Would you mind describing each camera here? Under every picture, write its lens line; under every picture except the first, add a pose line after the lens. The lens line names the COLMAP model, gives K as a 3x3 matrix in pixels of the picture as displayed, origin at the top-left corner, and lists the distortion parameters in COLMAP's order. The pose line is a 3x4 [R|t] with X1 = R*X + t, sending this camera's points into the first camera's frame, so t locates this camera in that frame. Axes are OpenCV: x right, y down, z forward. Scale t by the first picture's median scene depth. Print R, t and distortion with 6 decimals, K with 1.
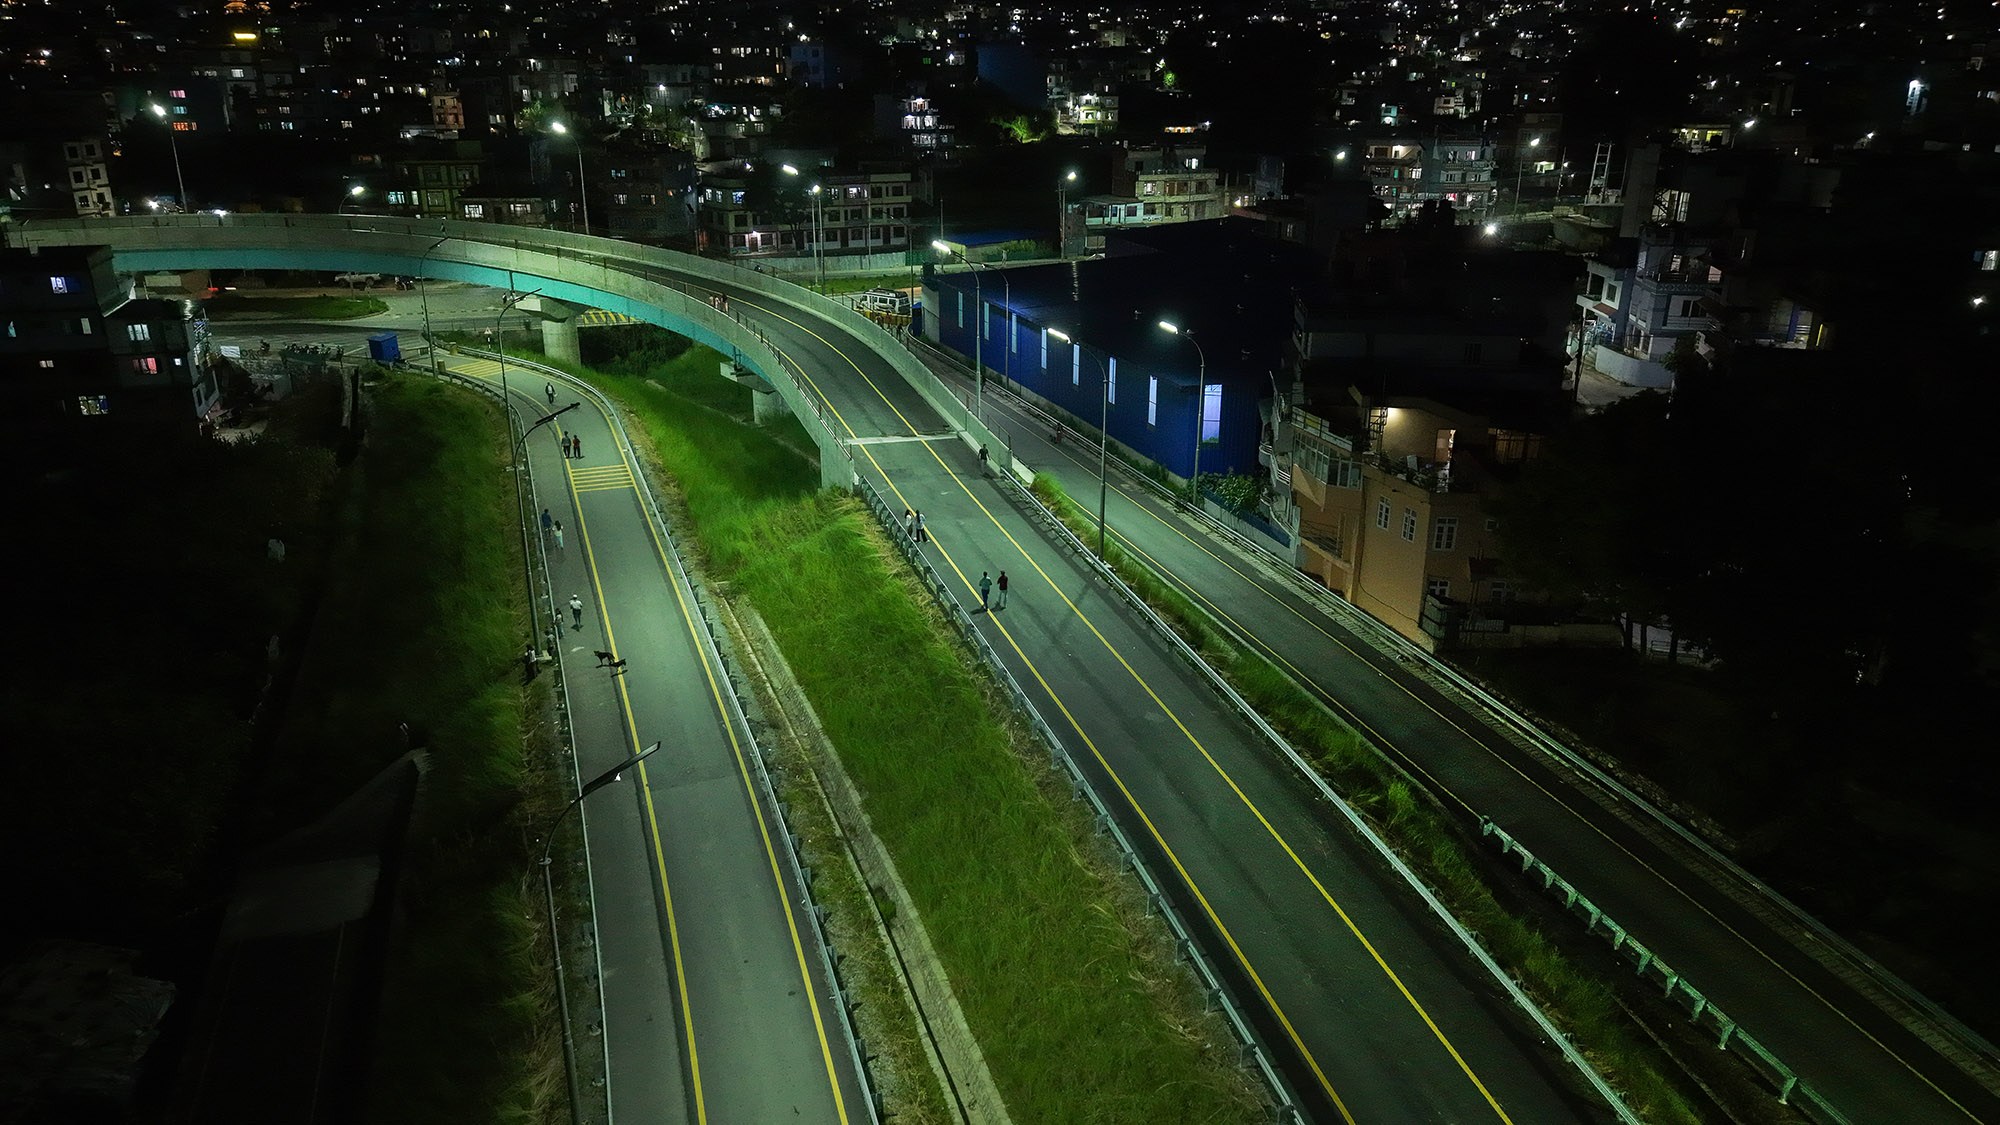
lens RADIAL K [[1358.2, 0, 1008.0], [0, 1358.2, 557.3], [0, 0, 1]] dist [0.024172, -0.023957]
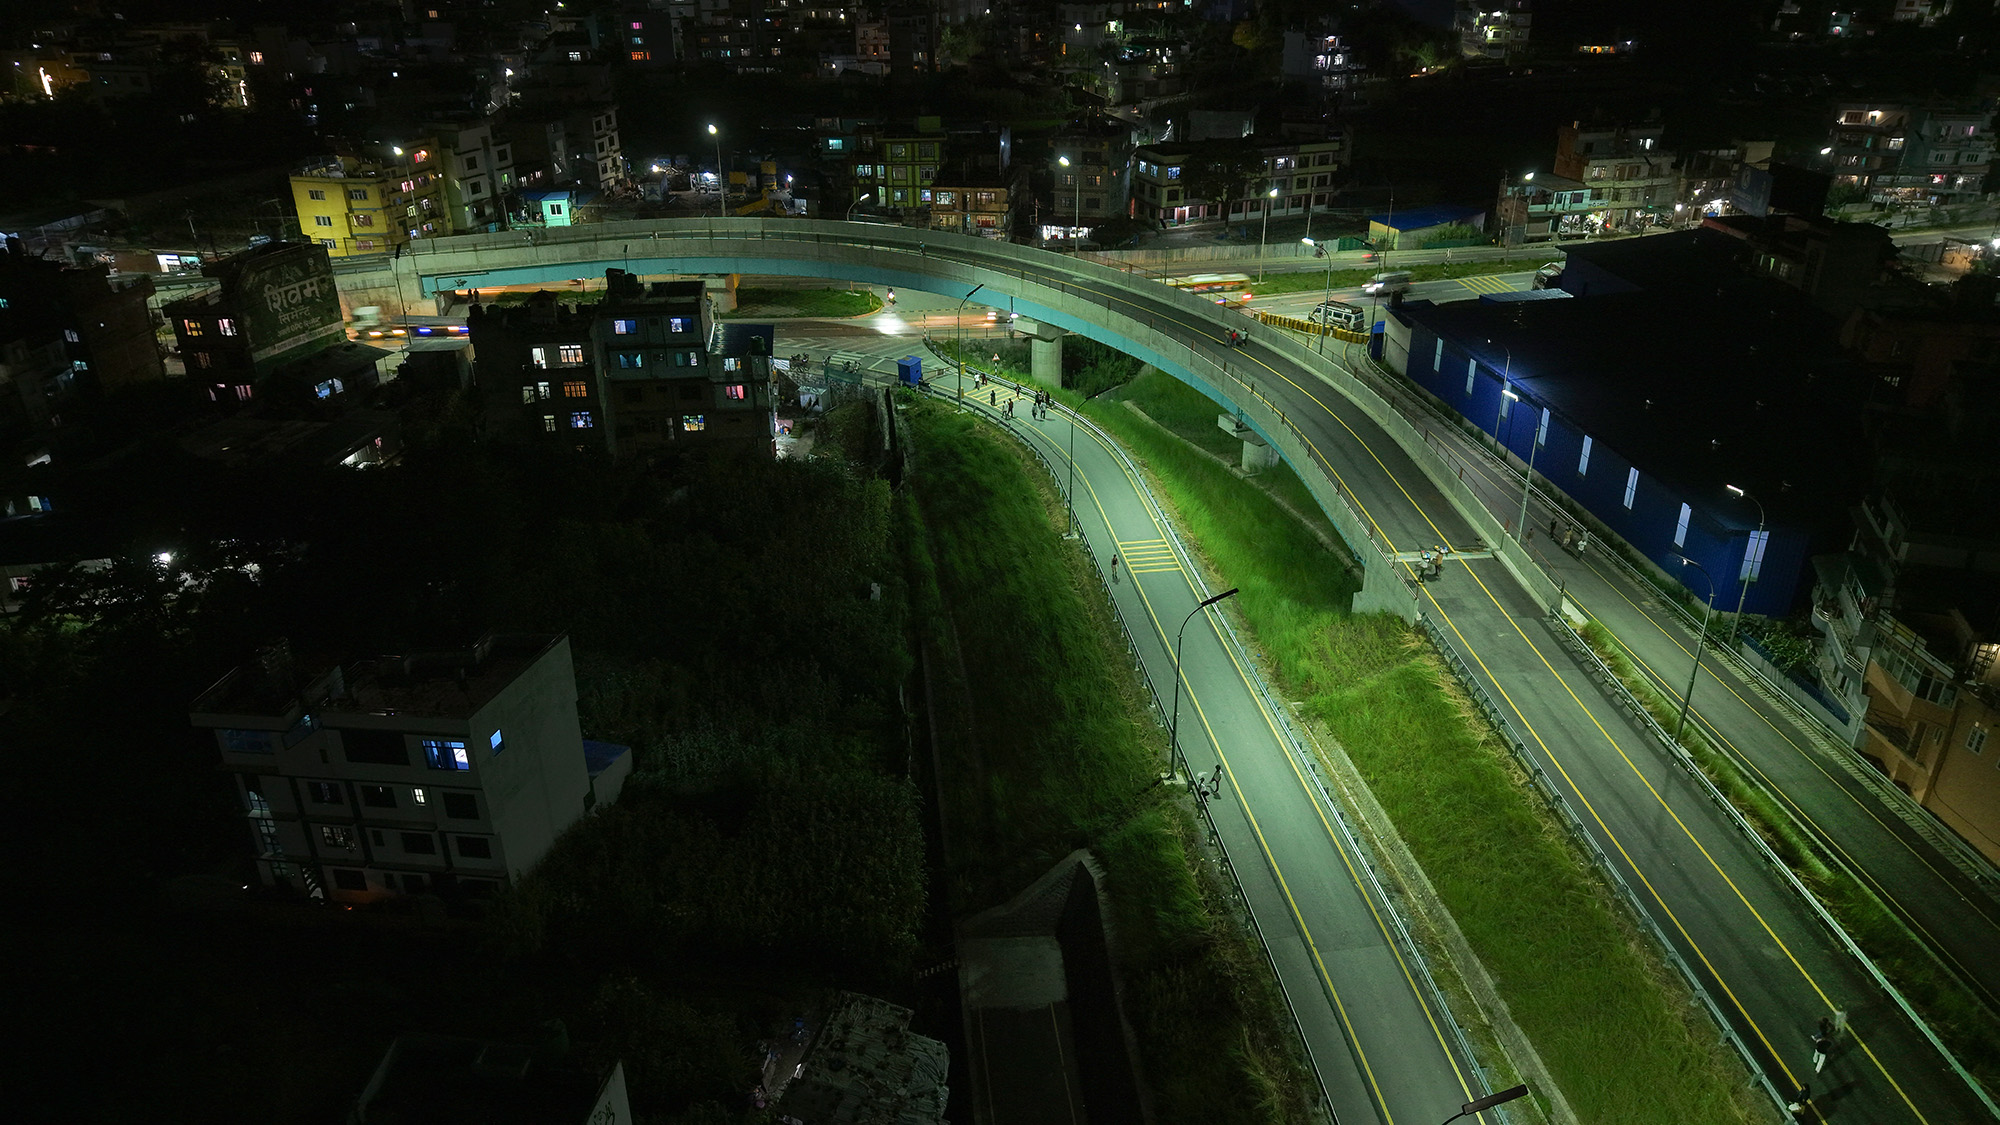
lens RADIAL K [[1358.2, 0, 1008.0], [0, 1358.2, 557.3], [0, 0, 1]] dist [0.024172, -0.023957]
pose [[0.975226, 0.084053, -0.204620, -0.187507], [-0.062352, 0.991941, 0.110296, -0.179738], [0.212242, -0.094805, 0.972608, -0.130933]]
